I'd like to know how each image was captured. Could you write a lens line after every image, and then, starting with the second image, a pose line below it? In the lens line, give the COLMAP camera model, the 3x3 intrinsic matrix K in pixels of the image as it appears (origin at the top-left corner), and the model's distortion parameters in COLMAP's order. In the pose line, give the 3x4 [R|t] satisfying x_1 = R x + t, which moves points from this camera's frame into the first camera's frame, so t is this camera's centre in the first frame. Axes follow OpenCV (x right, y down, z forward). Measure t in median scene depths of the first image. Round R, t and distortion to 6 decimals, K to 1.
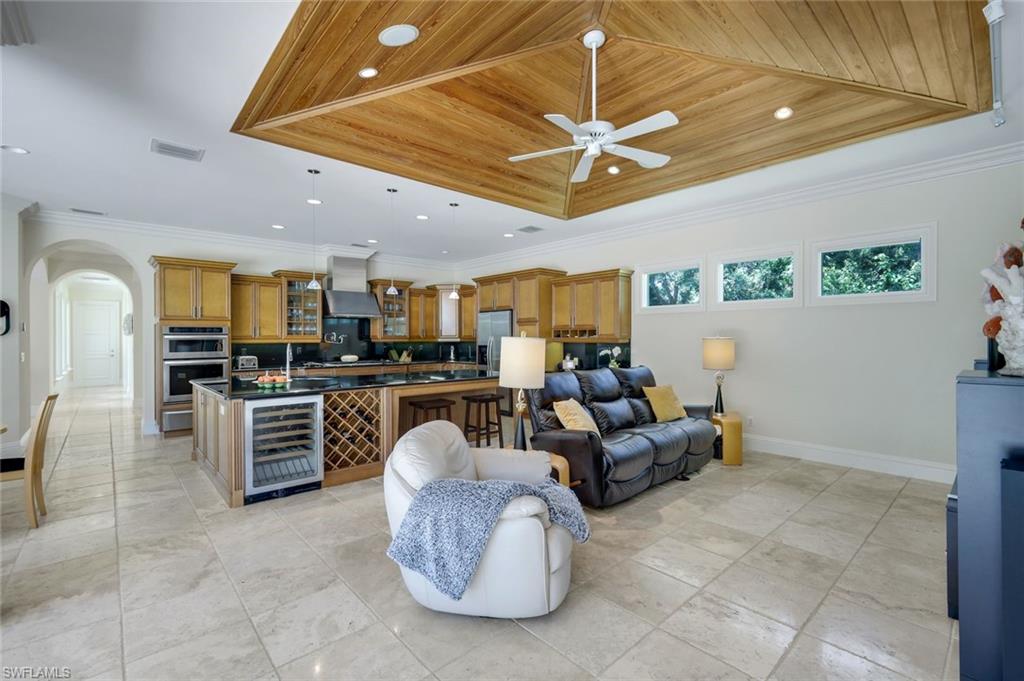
lens RADIAL K [[448.9, 0, 512.0], [0, 448.9, 340.5], [0, 0, 1]] dist [0.001998, -0.000015]
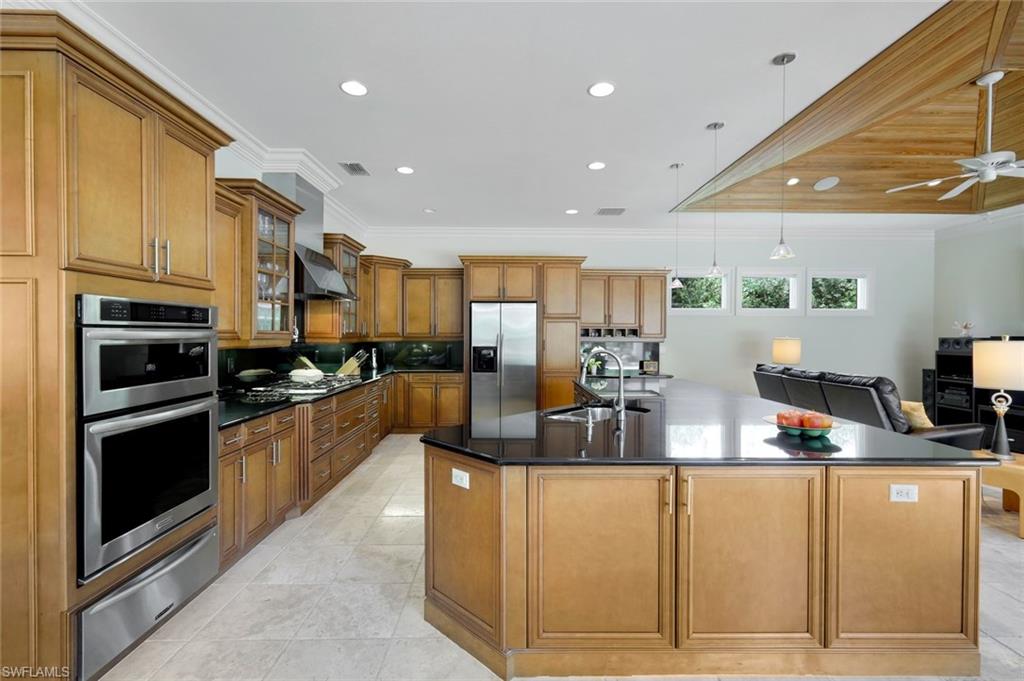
lens RADIAL K [[448.9, 0, 512.0], [0, 448.9, 340.5], [0, 0, 1]] dist [0.001998, -0.000015]
pose [[0.663427, -0.005836, 0.748218, -0.671393], [0.000312, 0.999972, 0.007523, -0.005476], [-0.748241, -0.004757, 0.663410, 0.522370]]
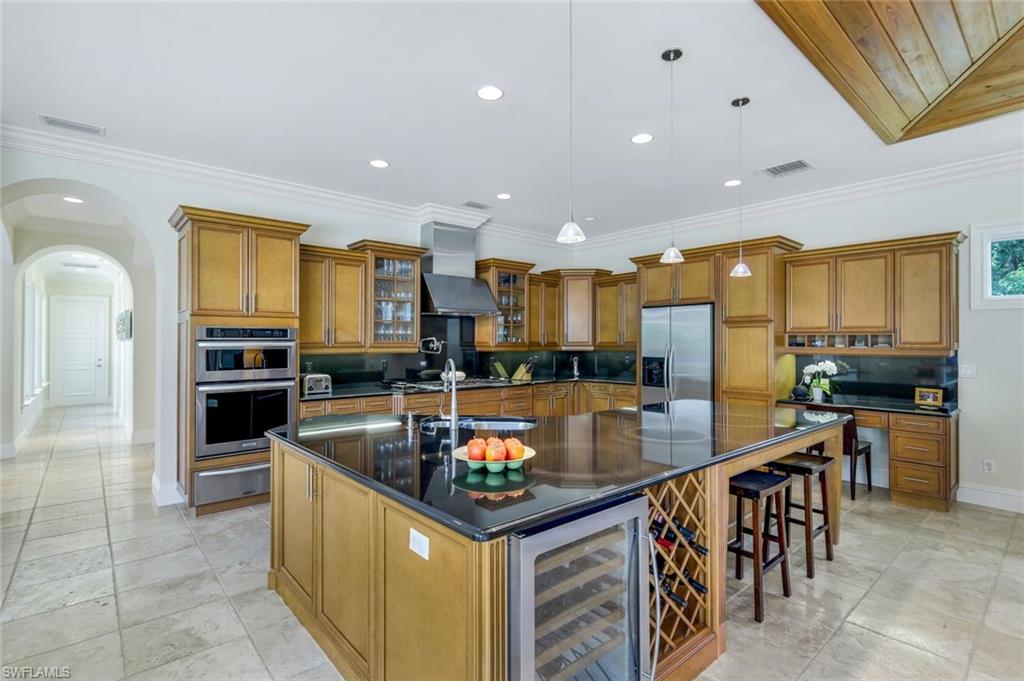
lens RADIAL K [[488.3, 0, 512.0], [0, 488.3, 340.5], [0, 0, 1]] dist [0.003212, 0.000314]
pose [[0.999796, 0.002713, -0.020001, -0.291668], [-0.002941, 0.999931, -0.011365, -0.006014], [0.019969, 0.011422, 0.999735, 0.306775]]
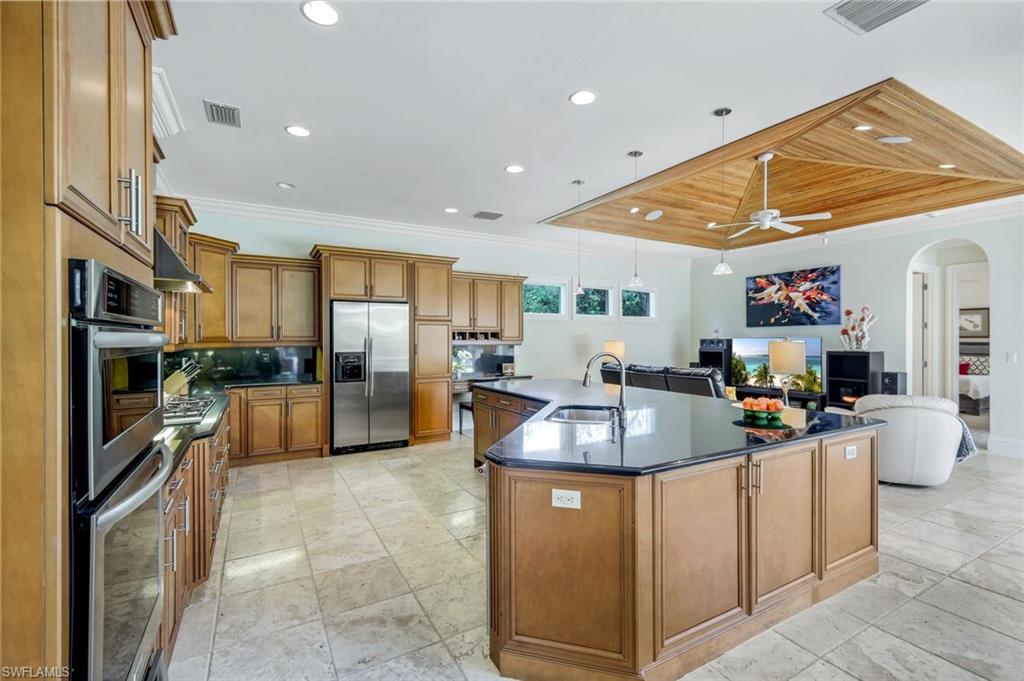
lens RADIAL K [[450.9, 0, 512.0], [0, 450.9, 340.5], [0, 0, 1]] dist [0.007631, -0.000180]
pose [[0.218126, -0.003494, 0.975914, -0.734357], [0.007701, 0.999969, 0.001859, -0.006284], [-0.975890, 0.007110, 0.218146, 0.703202]]
